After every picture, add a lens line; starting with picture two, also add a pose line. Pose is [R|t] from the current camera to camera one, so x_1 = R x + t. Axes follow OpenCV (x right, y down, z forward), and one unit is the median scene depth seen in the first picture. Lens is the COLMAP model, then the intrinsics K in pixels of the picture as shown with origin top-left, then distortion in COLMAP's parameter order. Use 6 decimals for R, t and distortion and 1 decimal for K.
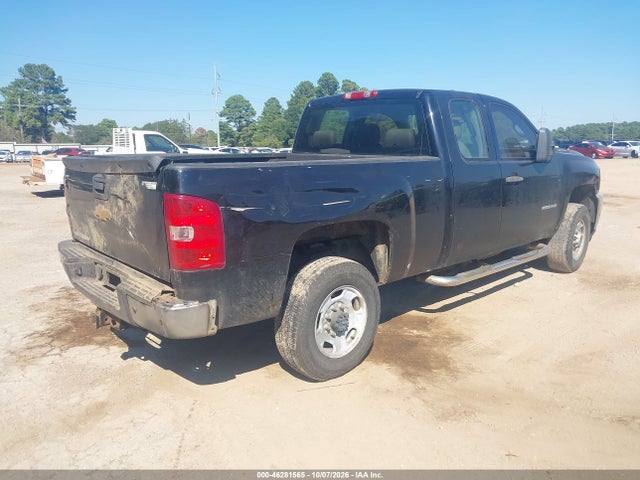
lens RADIAL K [[513.0, 0, 320.0], [0, 513.0, 240.0], [0, 0, 1]] dist [0.064890, -0.006539]
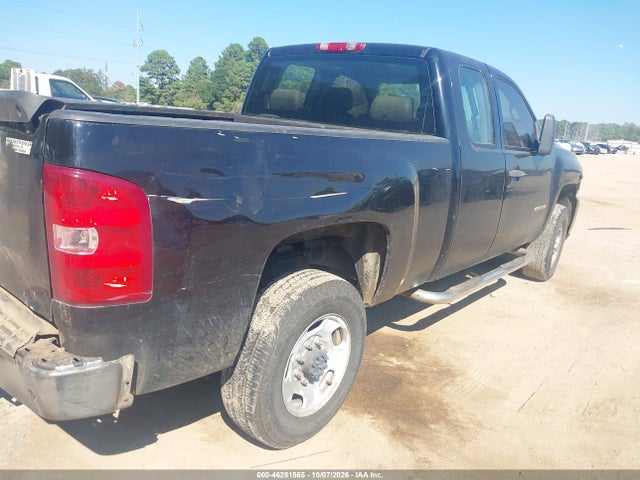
lens RADIAL K [[518.7, 0, 320.0], [0, 518.7, 240.0], [0, 0, 1]] dist [-0.013442, 0.000448]
pose [[0.986029, 0.058591, 0.155930, -0.069736], [-0.066899, 0.996577, 0.048573, -0.040269], [-0.152550, -0.058326, 0.986573, 0.298470]]
